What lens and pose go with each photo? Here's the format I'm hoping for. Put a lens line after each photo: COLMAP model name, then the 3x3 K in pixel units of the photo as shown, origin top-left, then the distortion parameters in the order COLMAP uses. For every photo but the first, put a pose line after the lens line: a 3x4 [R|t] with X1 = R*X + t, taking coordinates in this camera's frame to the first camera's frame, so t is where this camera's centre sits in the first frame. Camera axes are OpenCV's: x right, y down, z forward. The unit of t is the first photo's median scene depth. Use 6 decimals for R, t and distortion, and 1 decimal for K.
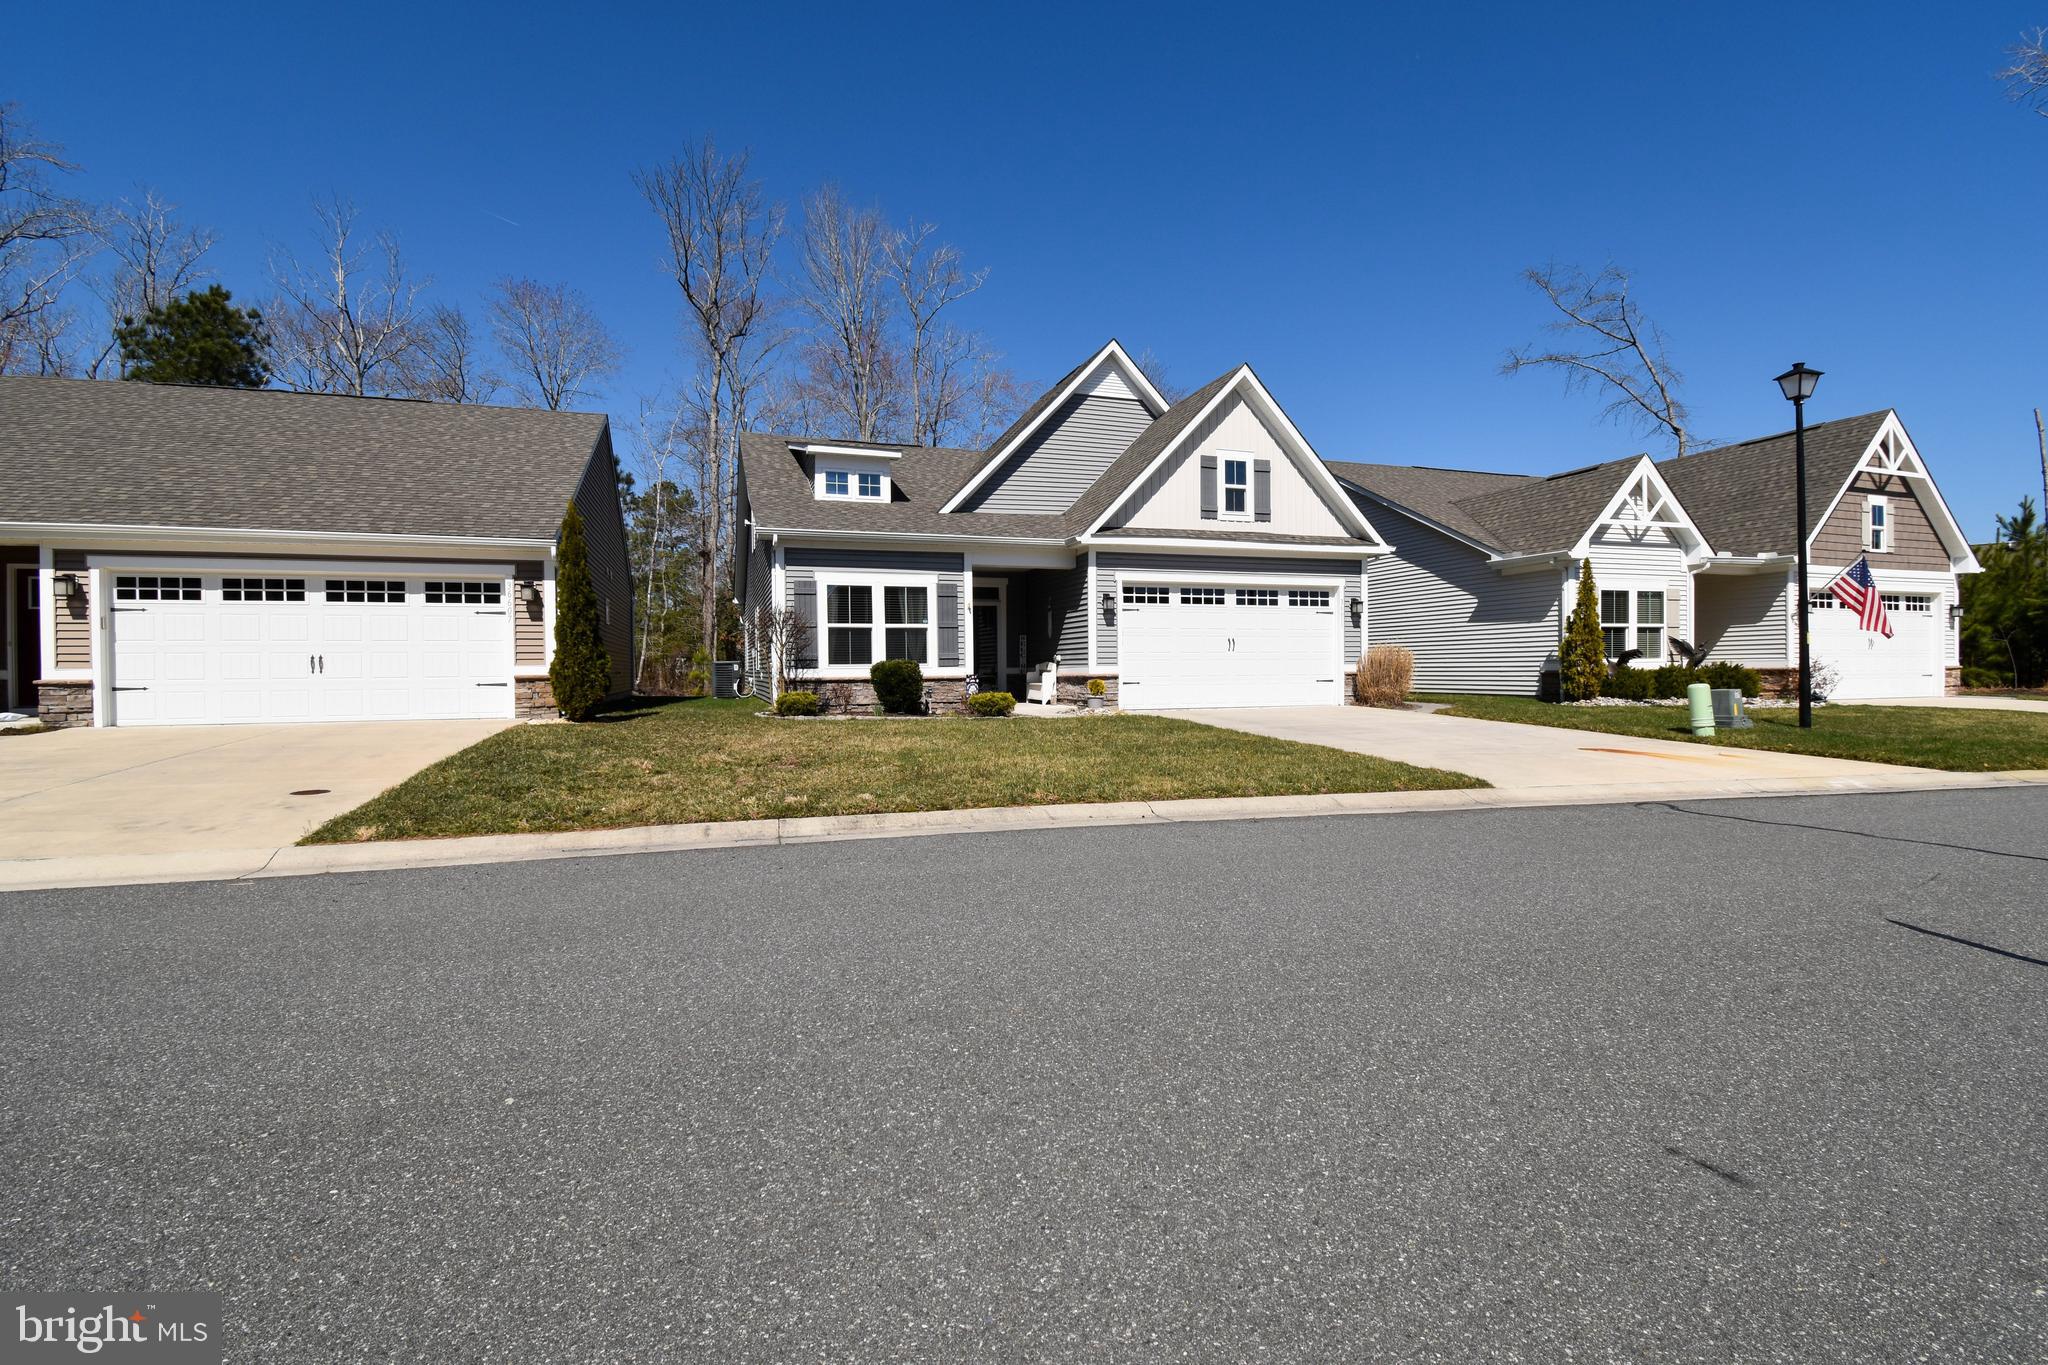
lens RADIAL K [[914.9, 0, 1019.8], [0, 914.9, 675.2], [0, 0, 1]] dist [0.010165, -0.015405]
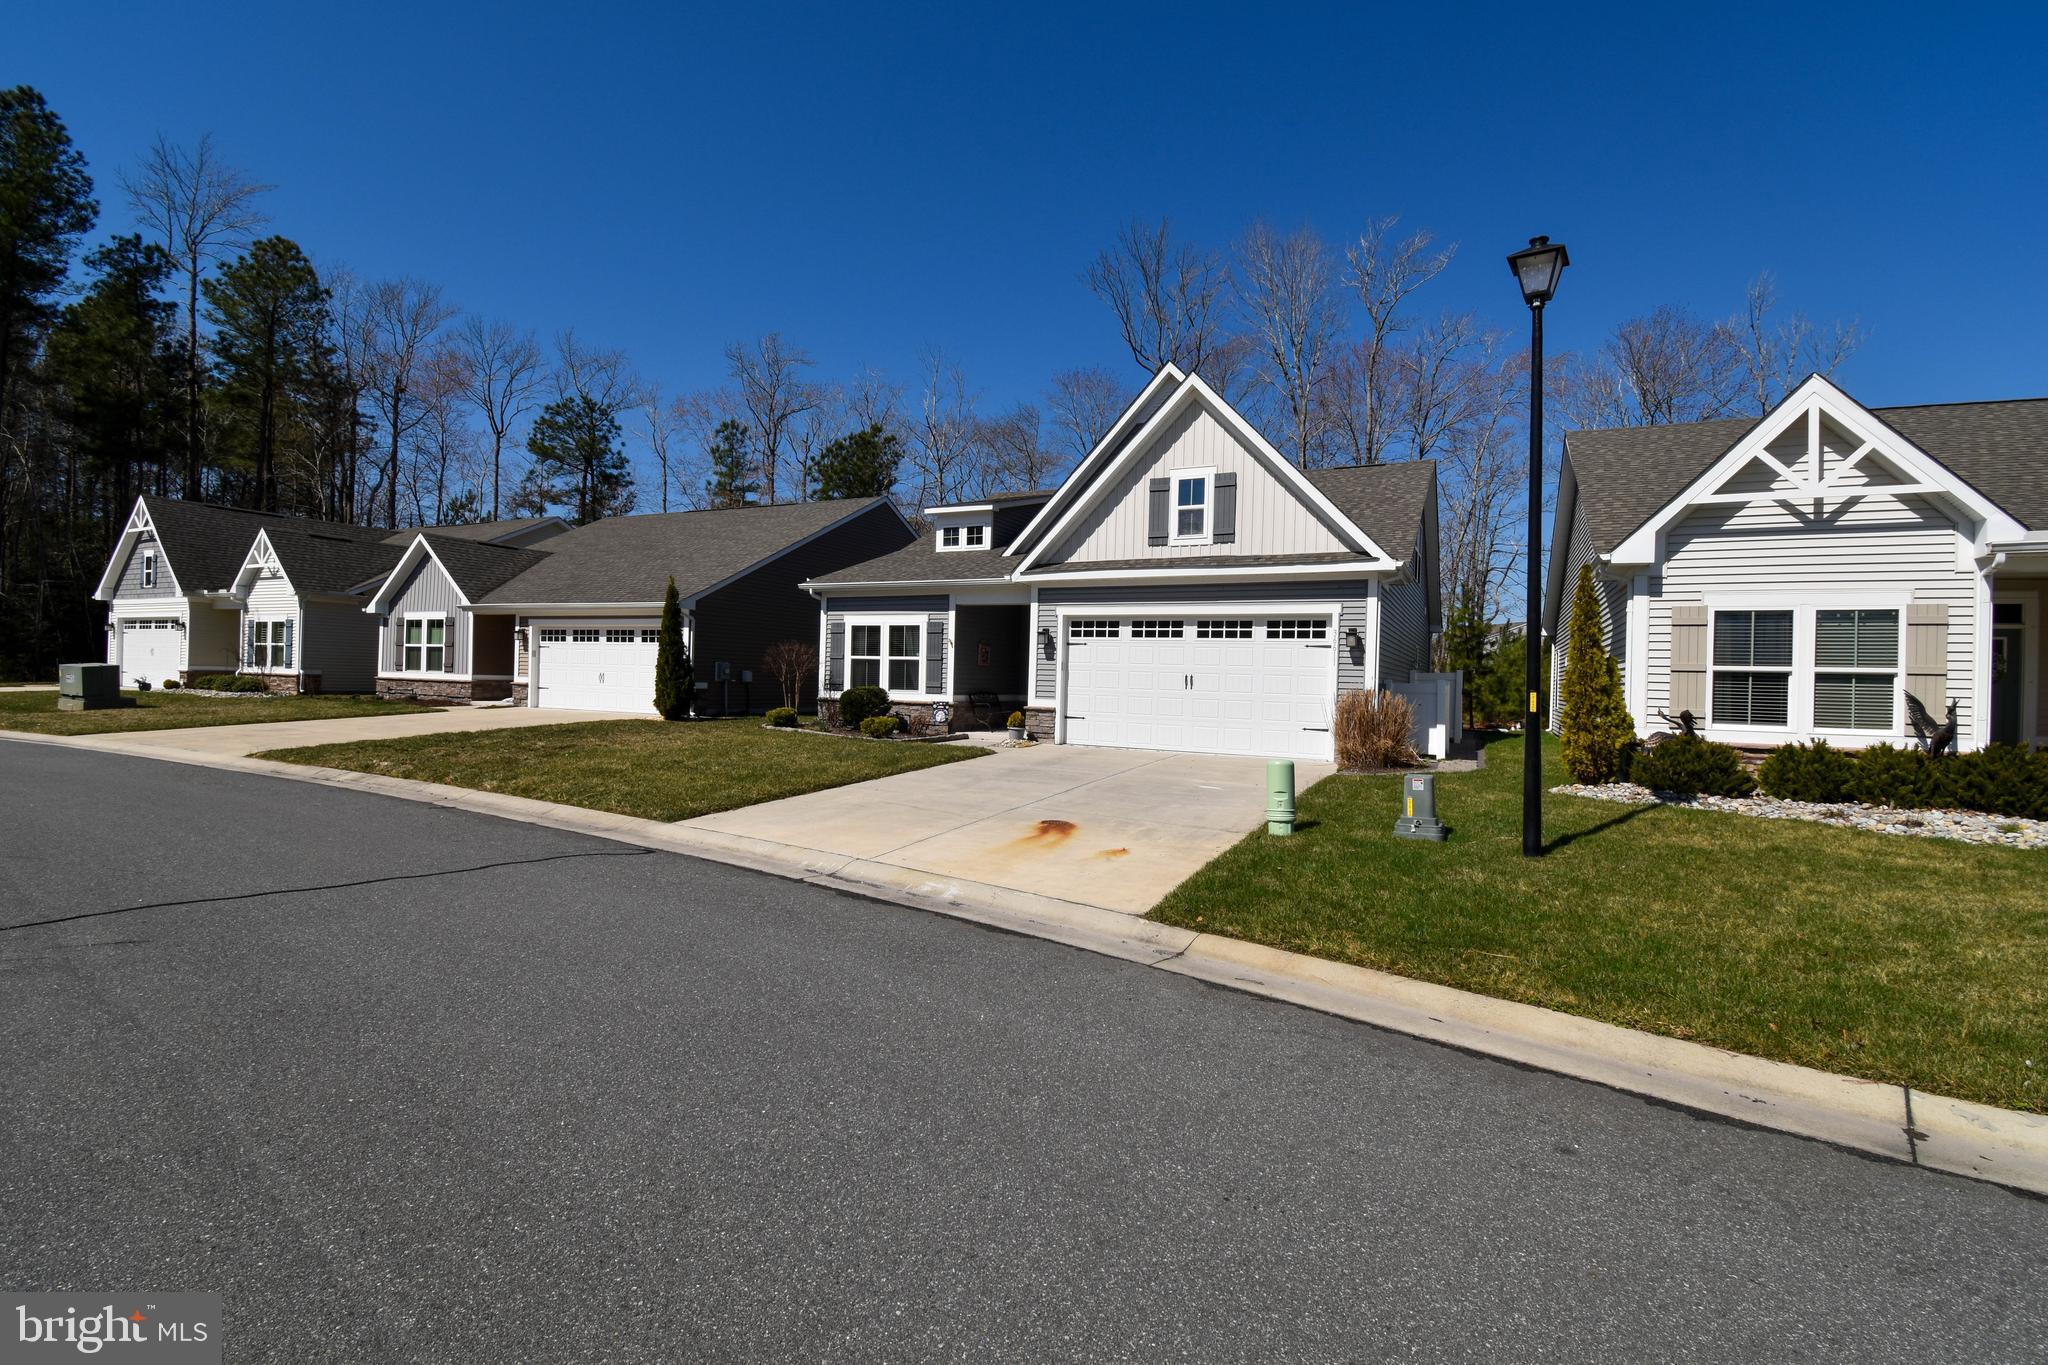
lens RADIAL K [[914.9, 0, 1014.5], [0, 914.9, 677.3], [0, 0, 1]] dist [0.010165, -0.015405]
pose [[0.697011, 0.026040, -0.716587, 0.769671], [-0.041117, 0.999148, -0.003686, -0.028192], [0.715880, 0.032033, 0.697488, 0.252329]]
